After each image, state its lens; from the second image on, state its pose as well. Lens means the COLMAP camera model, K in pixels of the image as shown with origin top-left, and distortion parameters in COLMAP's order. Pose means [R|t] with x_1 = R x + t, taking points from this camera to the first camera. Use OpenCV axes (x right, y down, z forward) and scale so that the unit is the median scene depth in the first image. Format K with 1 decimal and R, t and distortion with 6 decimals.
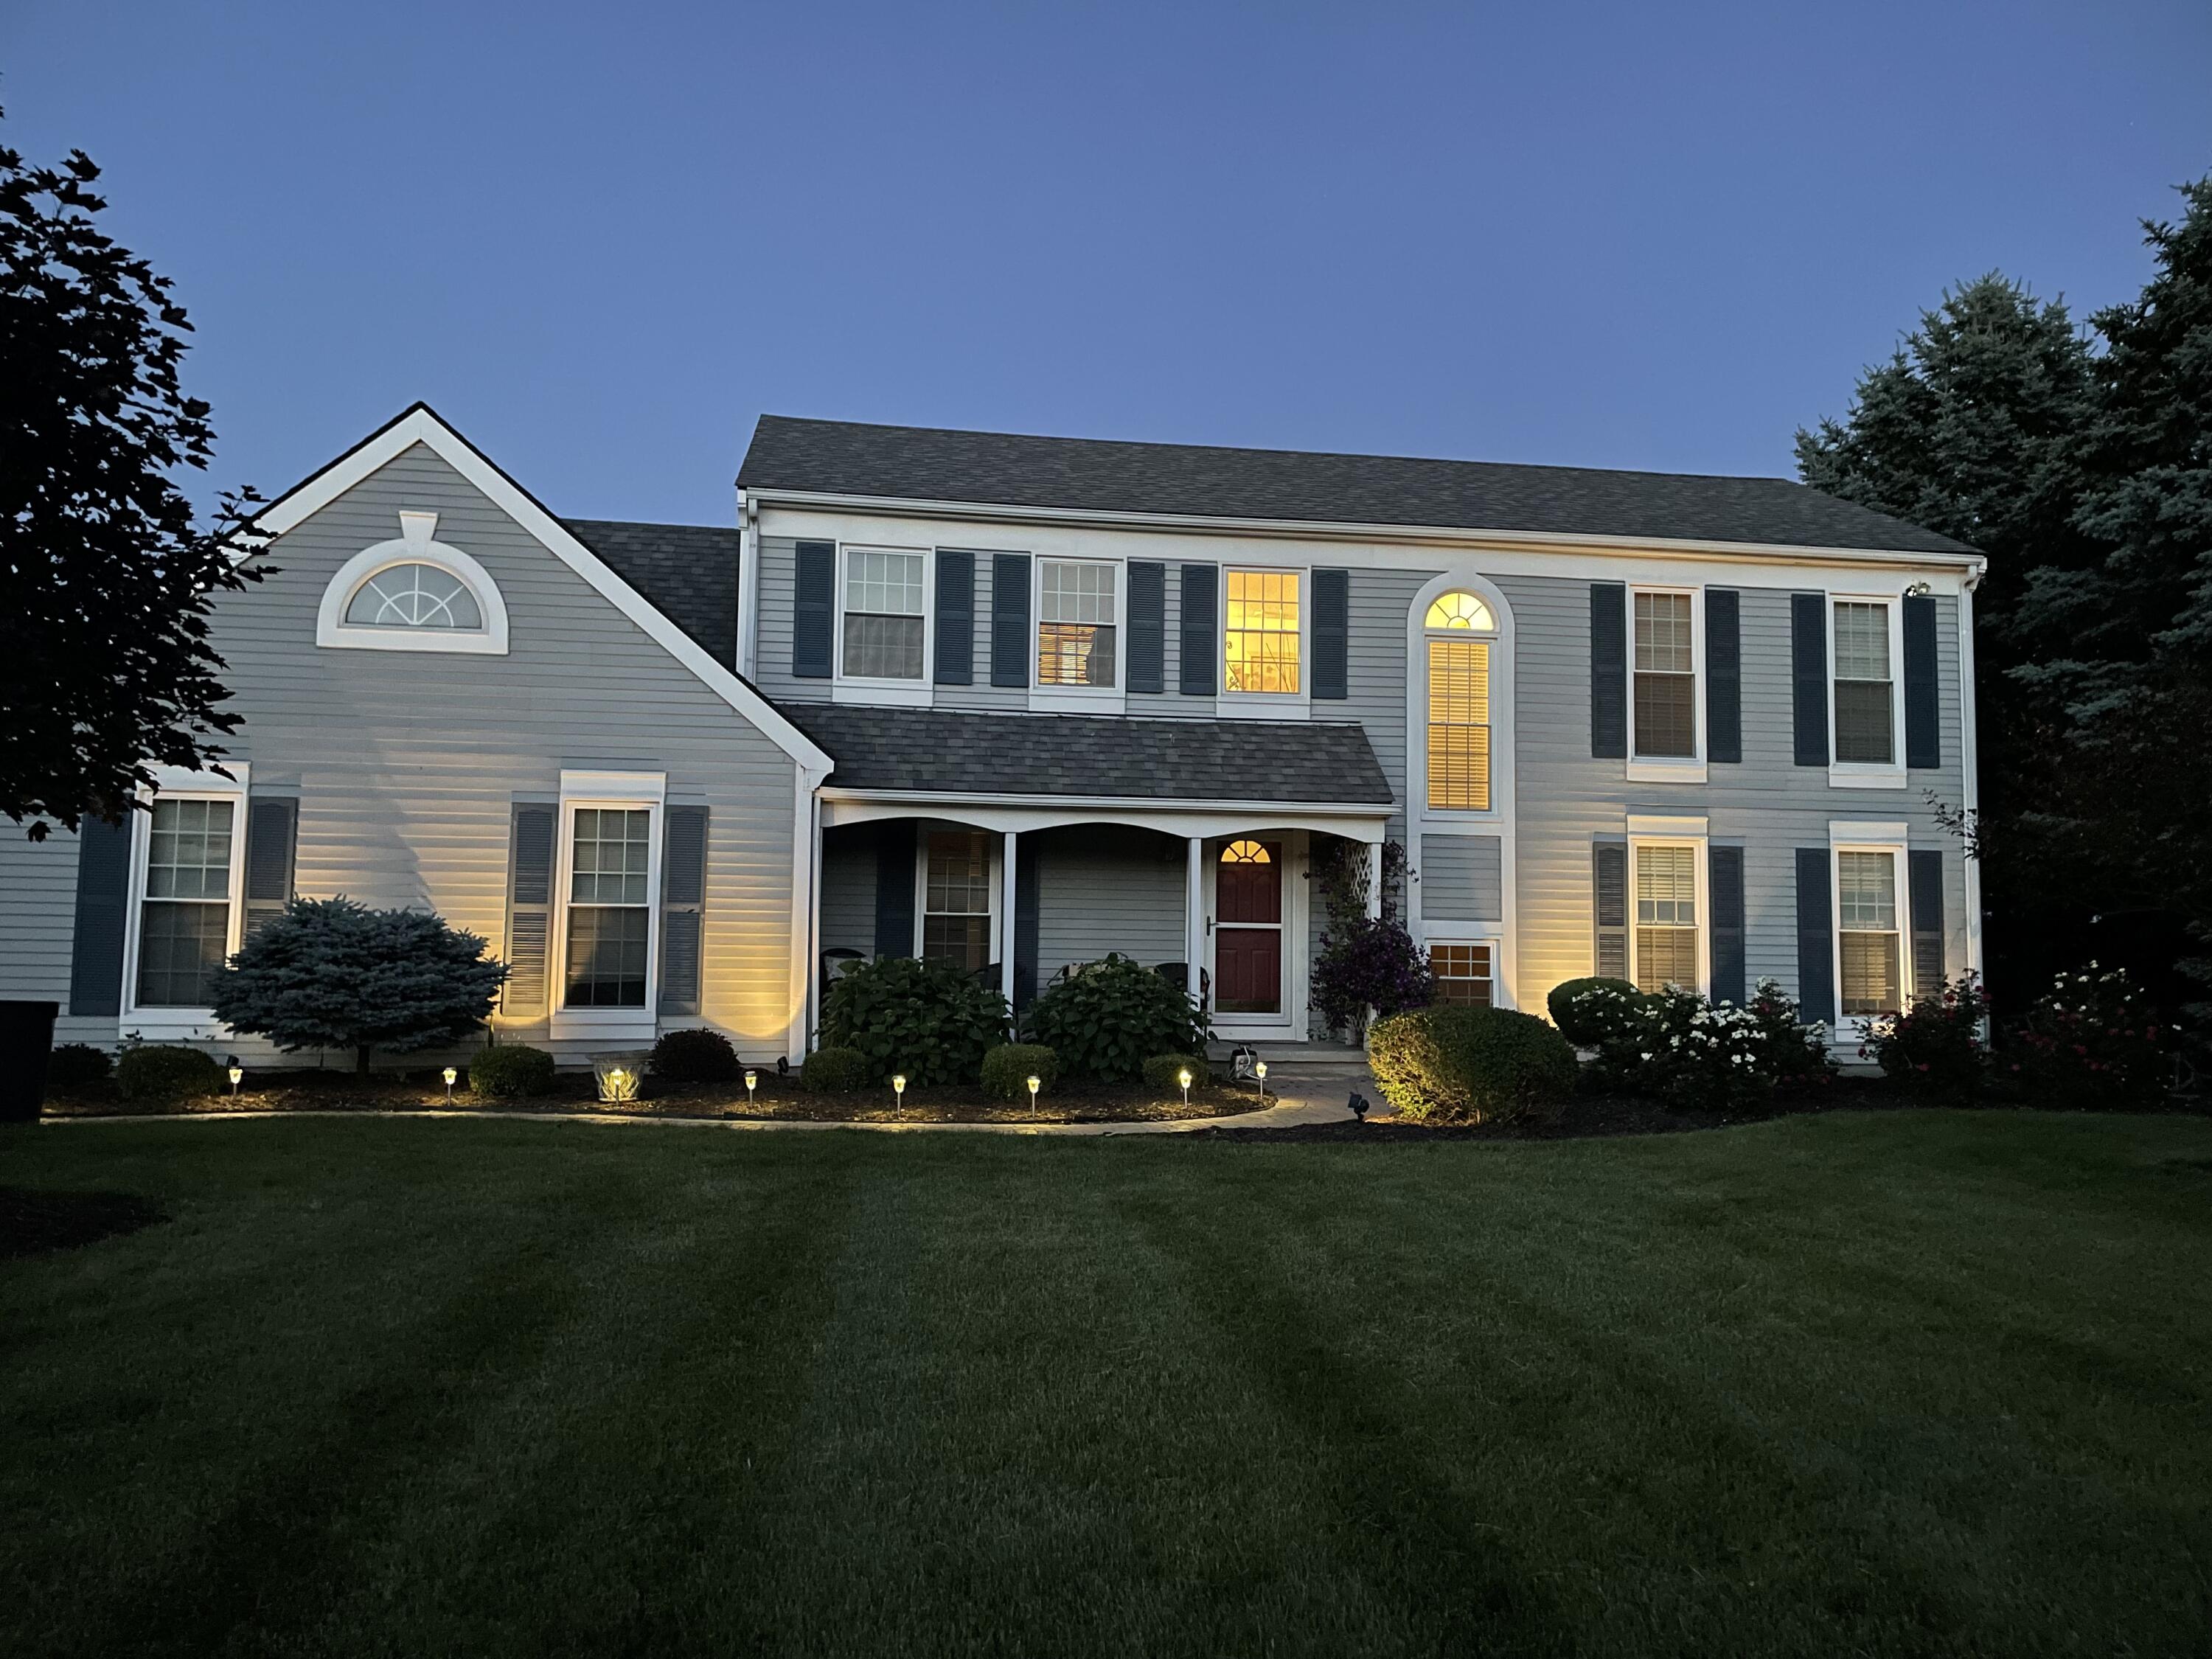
lens RADIAL K [[1696.6, 0, 1108.1], [0, 1696.6, 840.1], [0, 0, 1]] dist [0.051233, -0.059630]
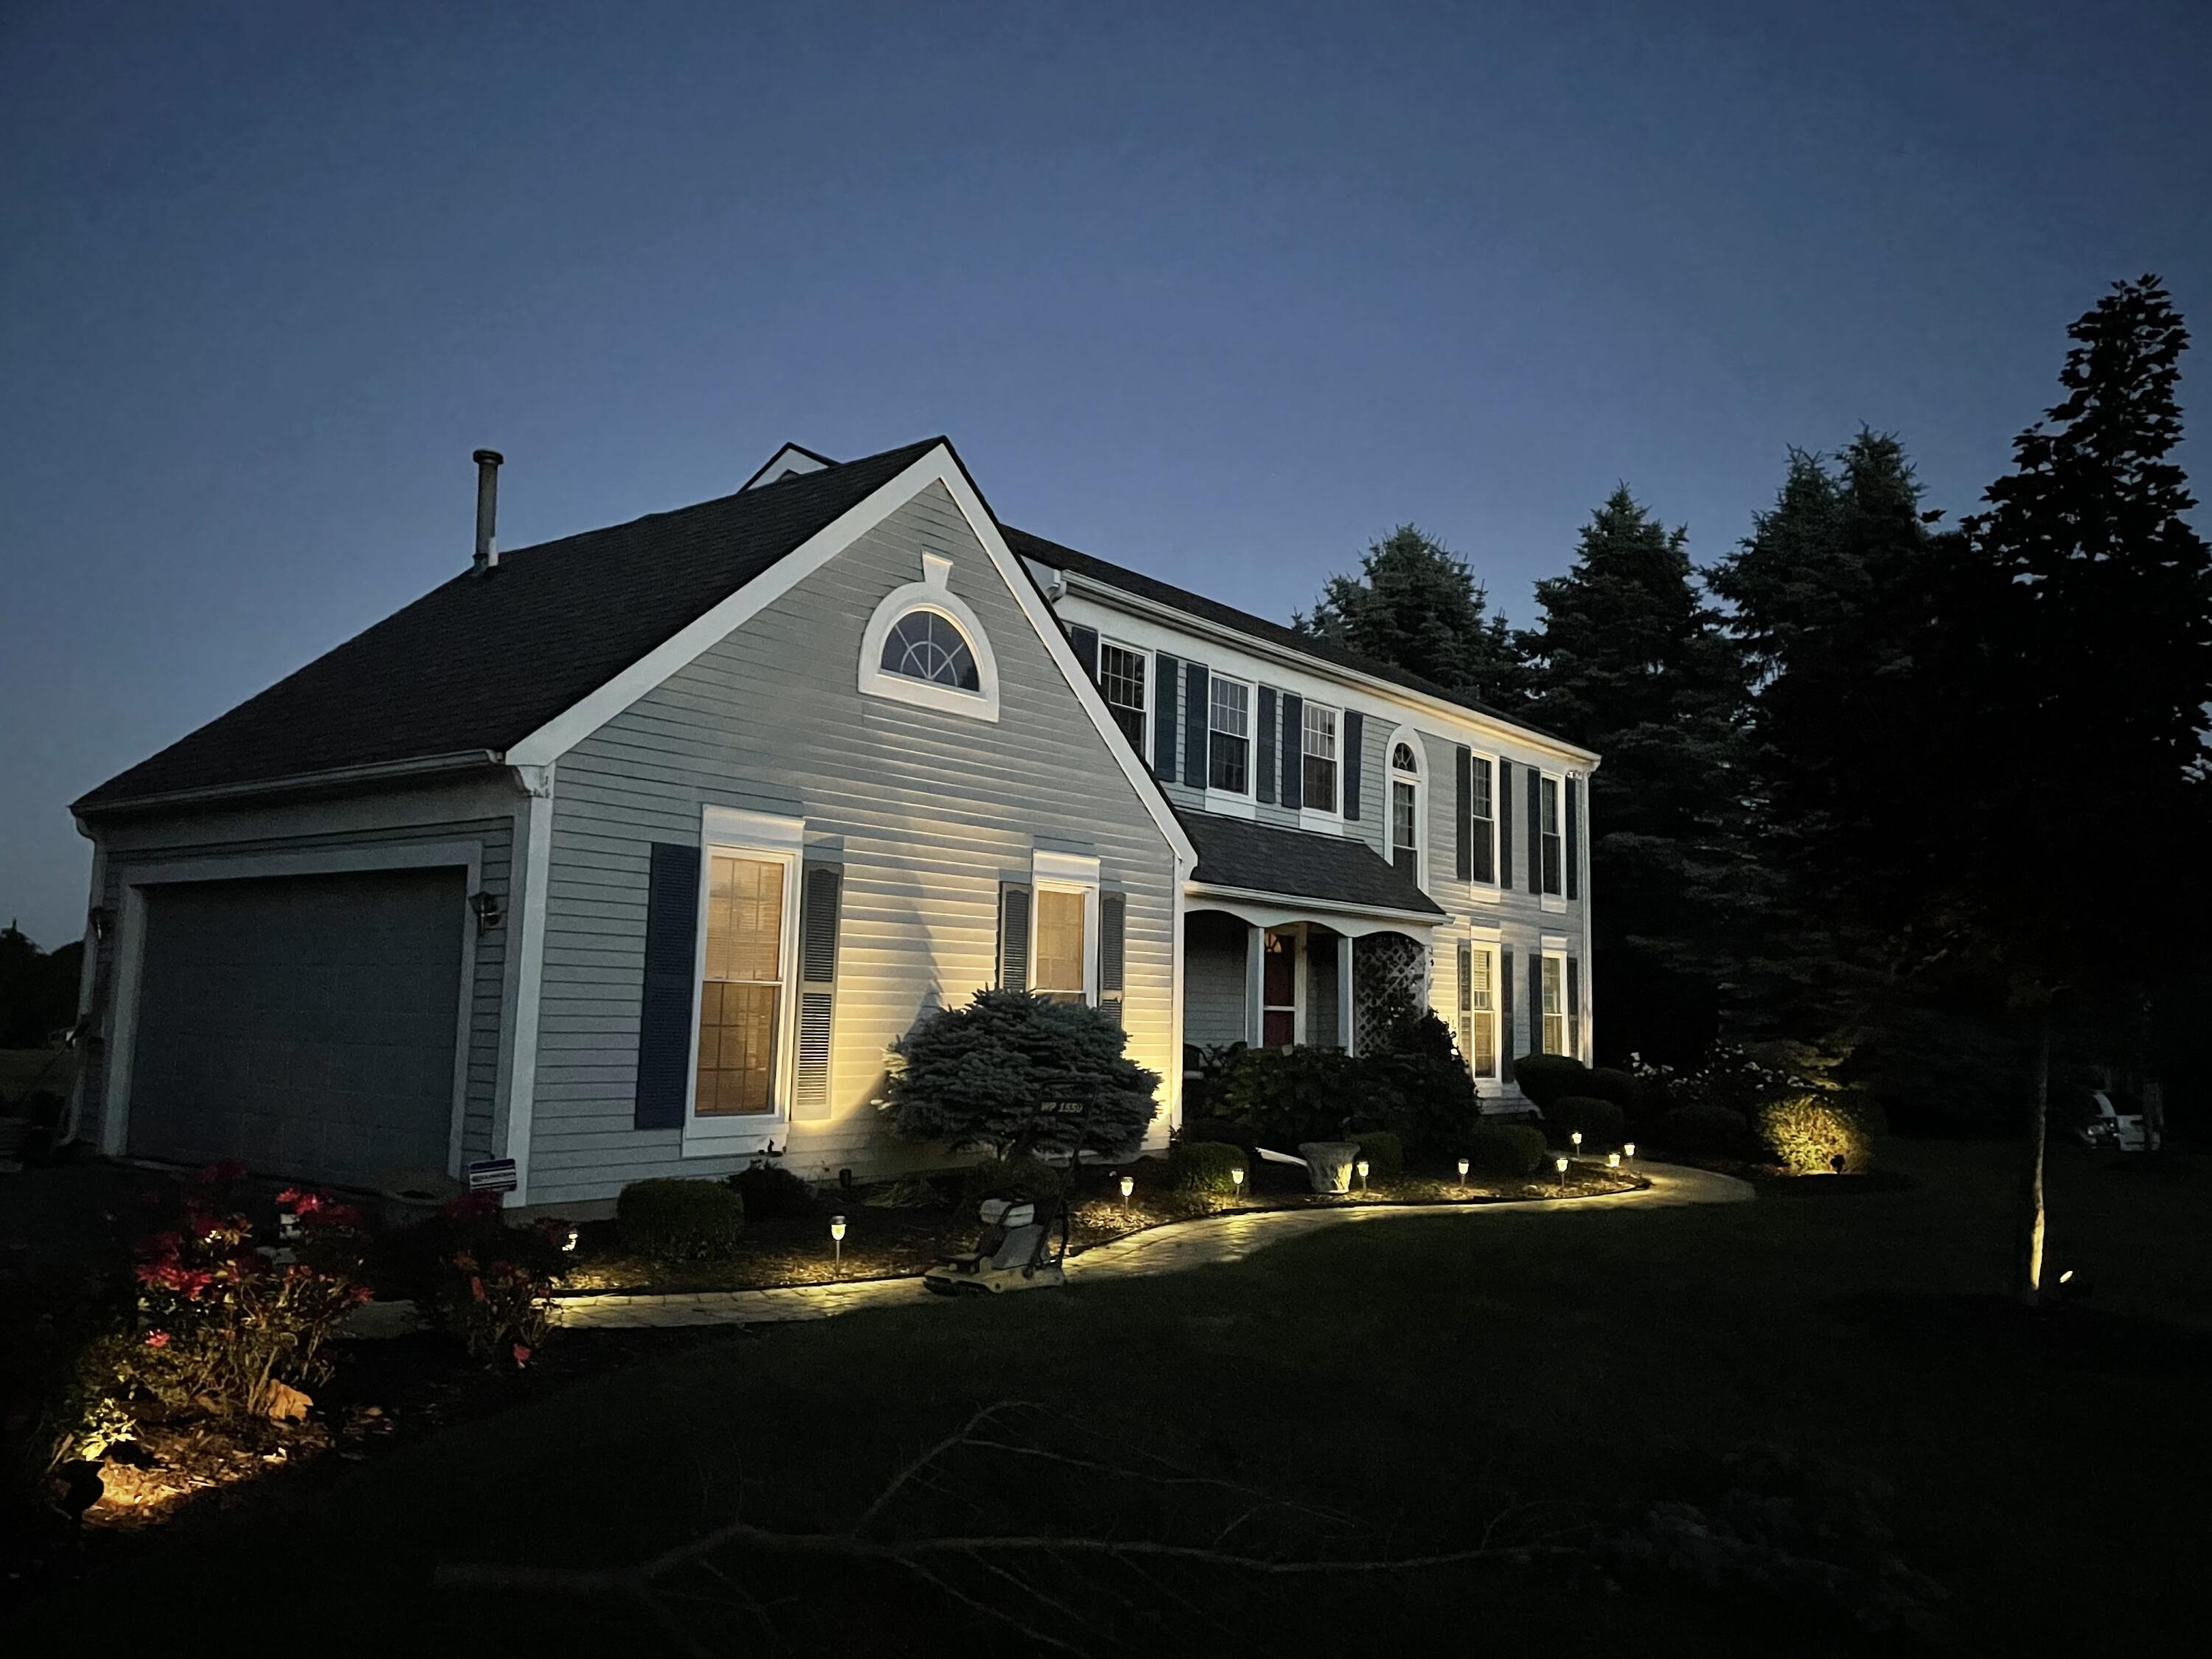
lens RADIAL K [[1696.6, 0, 1106.2], [0, 1696.6, 817.1], [0, 0, 1]] dist [0.051233, -0.059630]
pose [[0.733327, 0.086685, 0.674327, -0.916039], [-0.069267, 0.996203, -0.052735, -0.011210], [-0.676338, -0.008036, 0.736547, 0.262331]]
